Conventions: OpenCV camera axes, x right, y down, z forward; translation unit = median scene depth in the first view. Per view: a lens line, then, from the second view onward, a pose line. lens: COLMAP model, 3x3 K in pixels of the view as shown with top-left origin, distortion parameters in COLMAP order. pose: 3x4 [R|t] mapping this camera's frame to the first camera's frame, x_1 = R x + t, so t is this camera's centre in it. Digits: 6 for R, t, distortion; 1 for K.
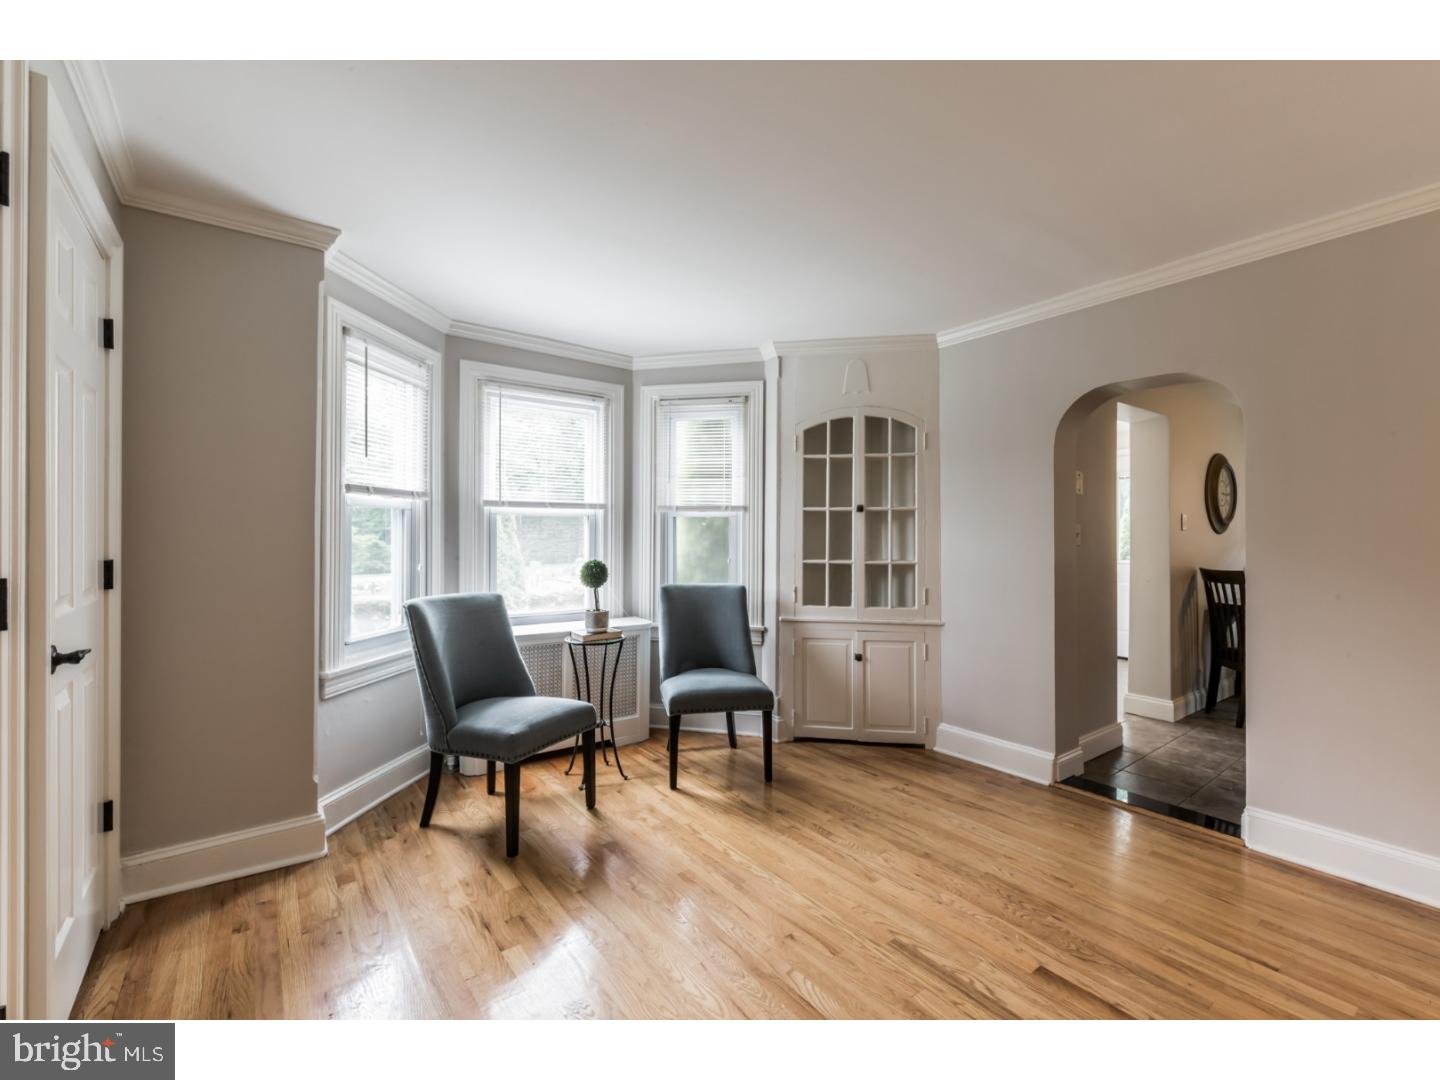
lens RADIAL K [[627.4, 0, 721.0], [0, 627.4, 538.9], [0, 0, 1]] dist [-0.002187, -0.000784]
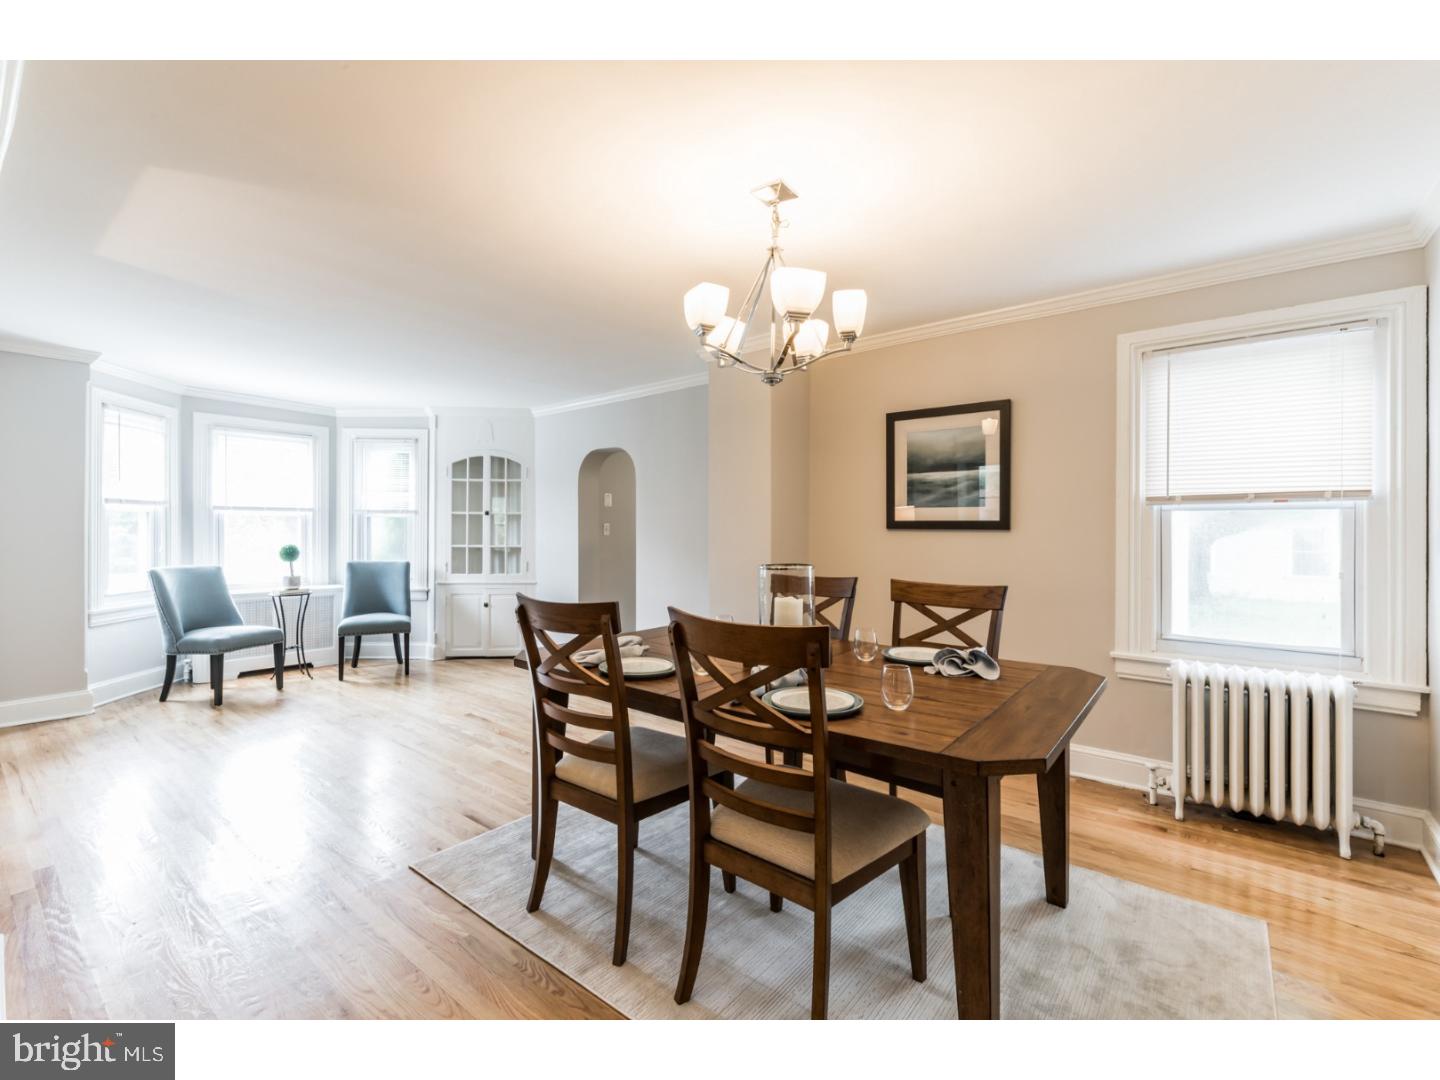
lens RADIAL K [[627.4, 0, 721.1], [0, 627.4, 534.4], [0, 0, 1]] dist [-0.002187, -0.000784]
pose [[0.966522, -0.001539, 0.256579, 0.395864], [0.000294, 0.999988, 0.004892, -0.000743], [-0.256583, -0.004653, 0.966511, -0.729998]]
